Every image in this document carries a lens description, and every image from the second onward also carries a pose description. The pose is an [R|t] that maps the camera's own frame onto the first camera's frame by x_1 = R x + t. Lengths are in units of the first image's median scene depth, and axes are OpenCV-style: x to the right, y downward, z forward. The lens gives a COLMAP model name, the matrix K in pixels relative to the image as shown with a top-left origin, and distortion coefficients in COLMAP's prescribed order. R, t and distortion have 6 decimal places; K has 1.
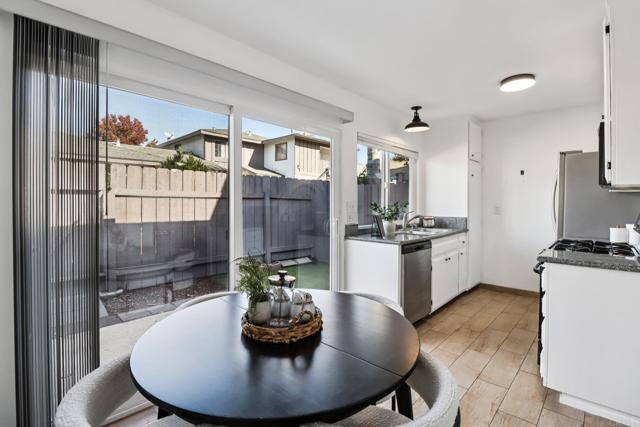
lens RADIAL K [[300.8, 0, 322.0], [0, 300.8, 202.4], [0, 0, 1]] dist [-0.015122, -0.001012]
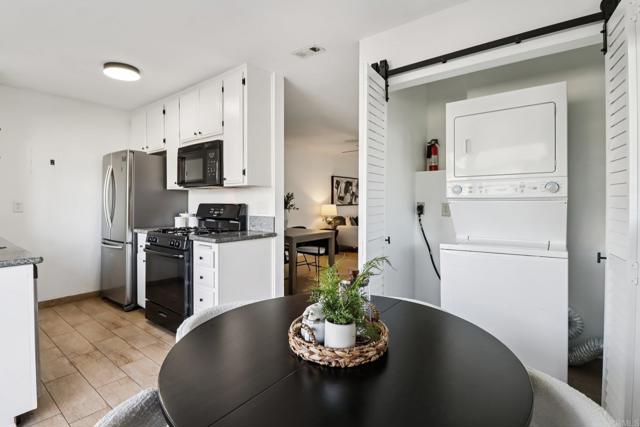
lens RADIAL K [[300.8, 0, 322.0], [0, 300.8, 202.4], [0, 0, 1]] dist [-0.015122, -0.001012]
pose [[-0.111692, -0.000876, 0.993742, -0.269808], [-0.001669, 0.999998, 0.000694, 0.013318], [-0.993741, -0.001581, -0.111693, 0.341015]]
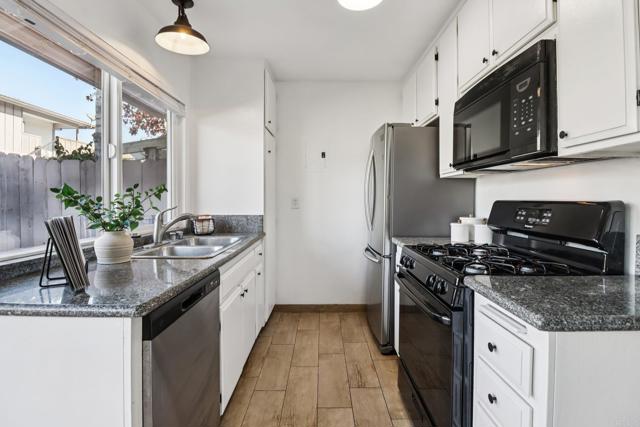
lens RADIAL K [[300.8, 0, 322.0], [0, 300.8, 202.4], [0, 0, 1]] dist [-0.015122, -0.001012]
pose [[0.725885, -0.008438, 0.687765, 0.130006], [-0.000666, 0.999916, 0.012971, 0.014635], [-0.687816, -0.009874, 0.725818, 0.446736]]
